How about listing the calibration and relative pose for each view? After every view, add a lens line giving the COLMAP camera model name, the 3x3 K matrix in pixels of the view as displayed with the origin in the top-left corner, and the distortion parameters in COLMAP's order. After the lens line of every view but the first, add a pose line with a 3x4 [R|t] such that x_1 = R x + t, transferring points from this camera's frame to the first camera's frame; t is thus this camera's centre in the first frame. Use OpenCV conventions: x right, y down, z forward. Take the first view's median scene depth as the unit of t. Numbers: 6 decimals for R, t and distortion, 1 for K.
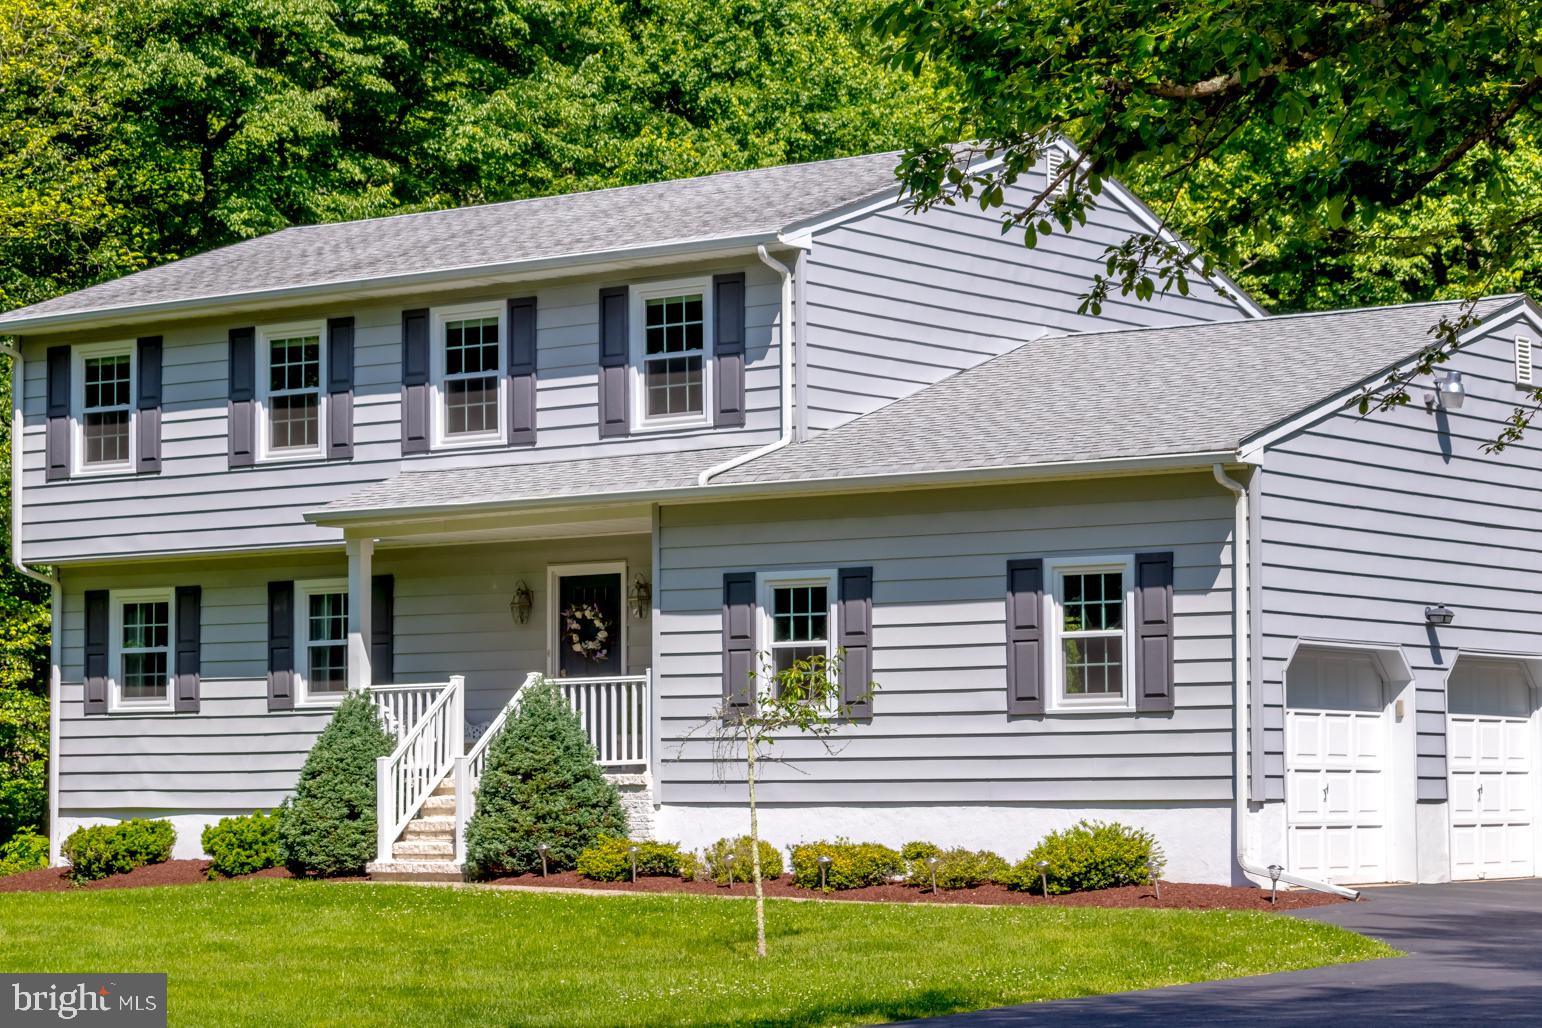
lens RADIAL K [[3901.5, 0, 771.0], [0, 3901.5, 514.0], [0, 0, 1]] dist [-0.016380, -0.858254]
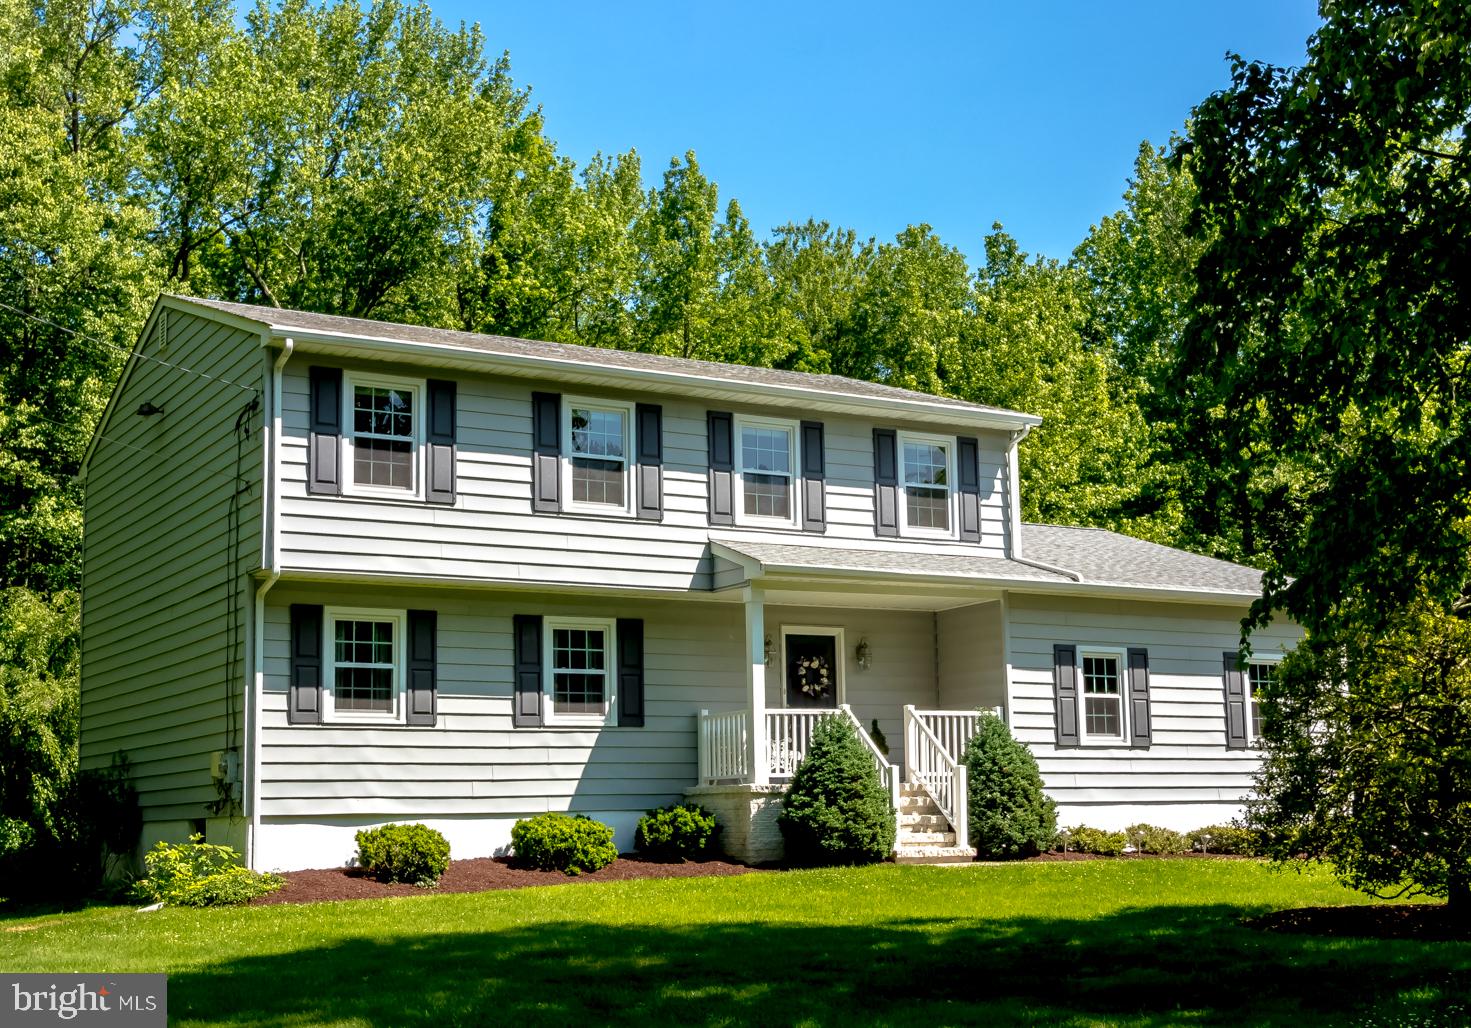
lens RADIAL K [[1929.3, 0, 734.3], [0, 1929.3, 560.0], [0, 0, 1]] dist [-0.001450, 0.005359]
pose [[0.383264, 0.125019, 0.915139, -0.697117], [-0.052750, 0.992143, -0.113446, 0.069776], [-0.922131, -0.004794, 0.386847, 0.805707]]
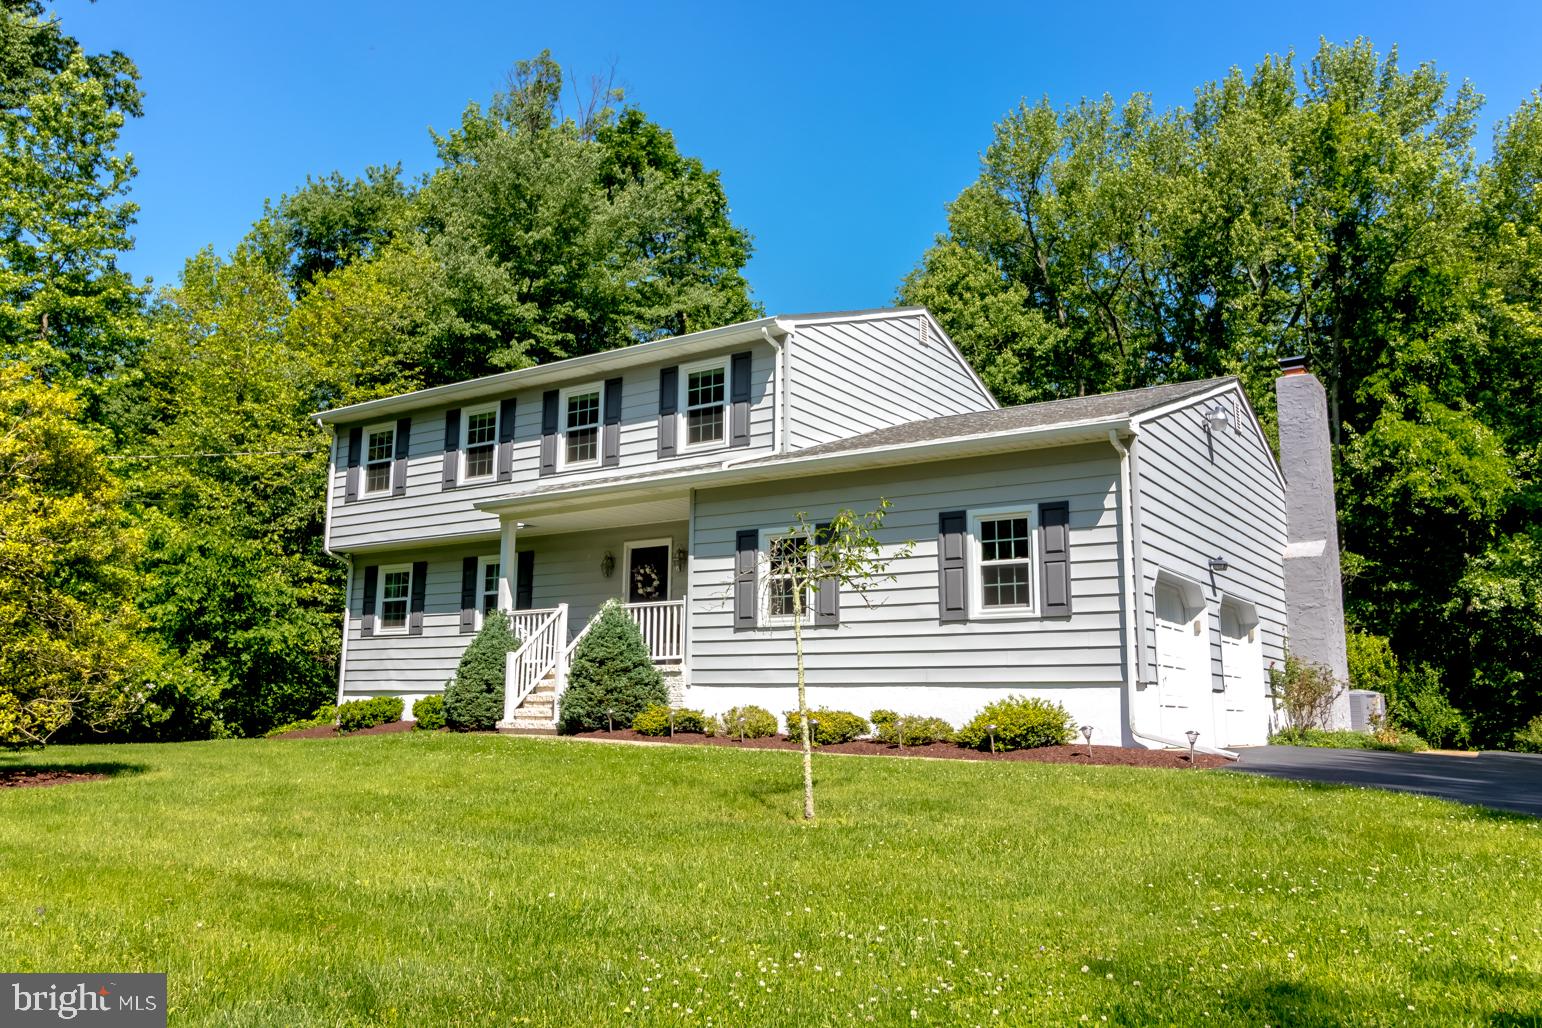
lens RADIAL K [[1209.6, 0, 753.8], [0, 1209.6, 493.1], [0, 0, 1]] dist [0.005218, 0.000569]
pose [[0.999311, 0.023242, 0.028939, -0.018785], [-0.019940, 0.993777, -0.109590, 0.050232], [-0.031306, 0.108938, 0.993555, 0.514606]]
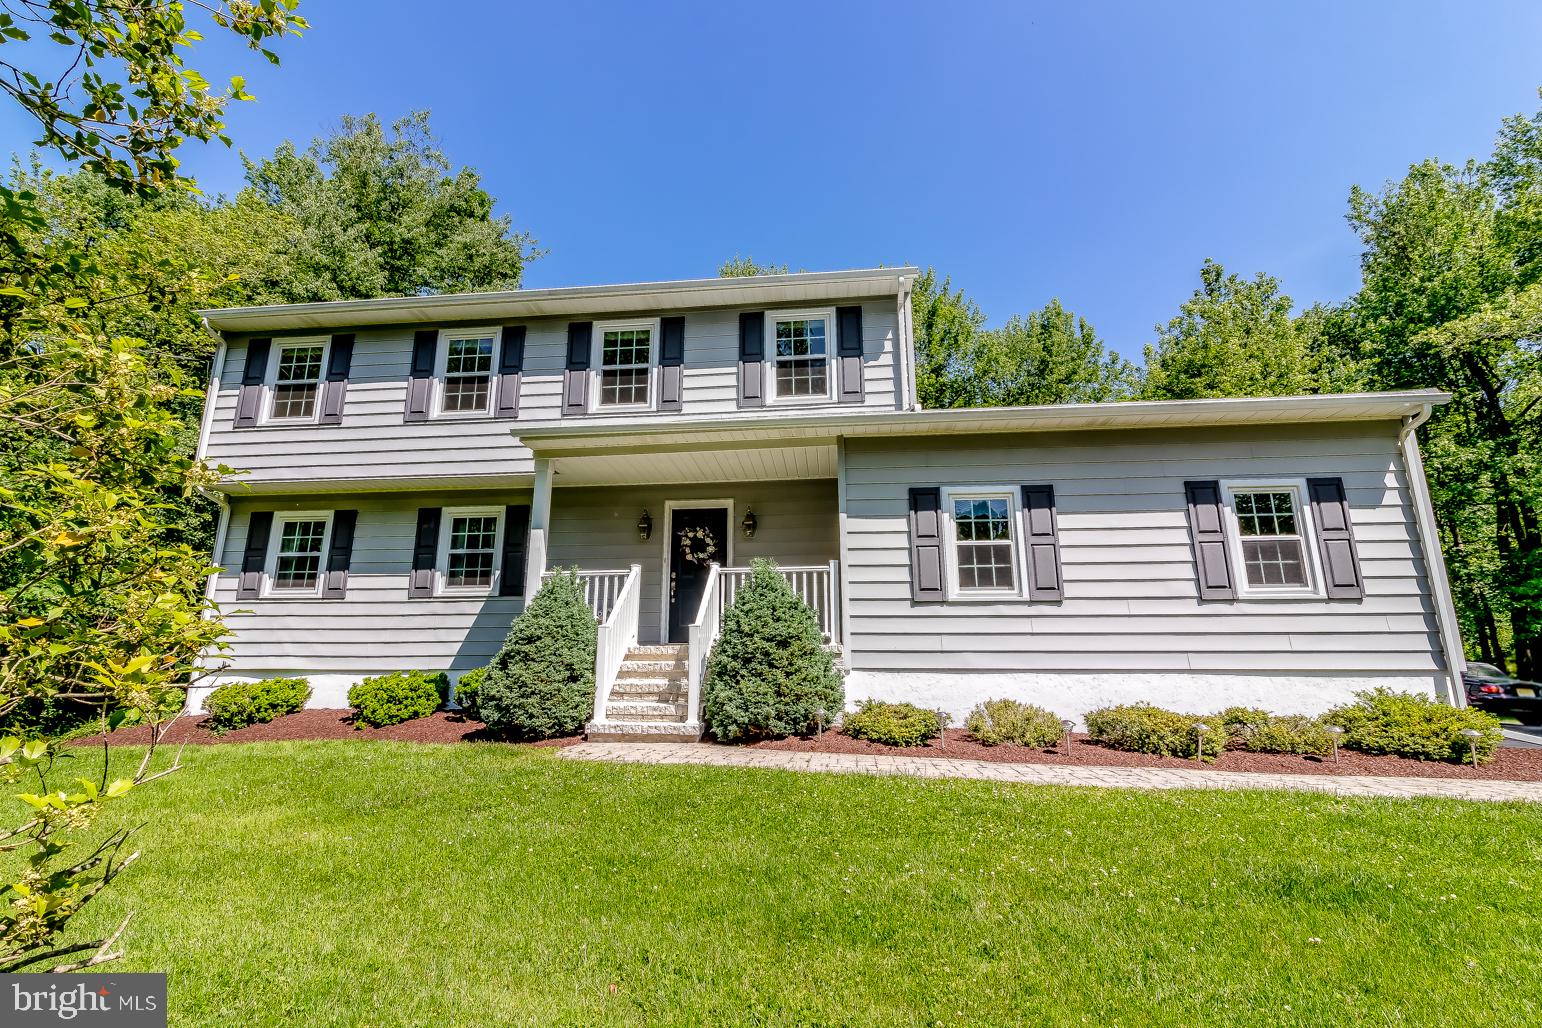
lens RADIAL K [[706.3, 0, 761.4], [0, 706.3, 497.0], [0, 0, 1]] dist [0.001944, 0.000370]
pose [[0.867298, 0.124205, 0.482046, -0.162506], [-0.043678, 0.983624, -0.174858, 0.059583], [-0.495870, 0.130599, 0.858520, 0.796677]]
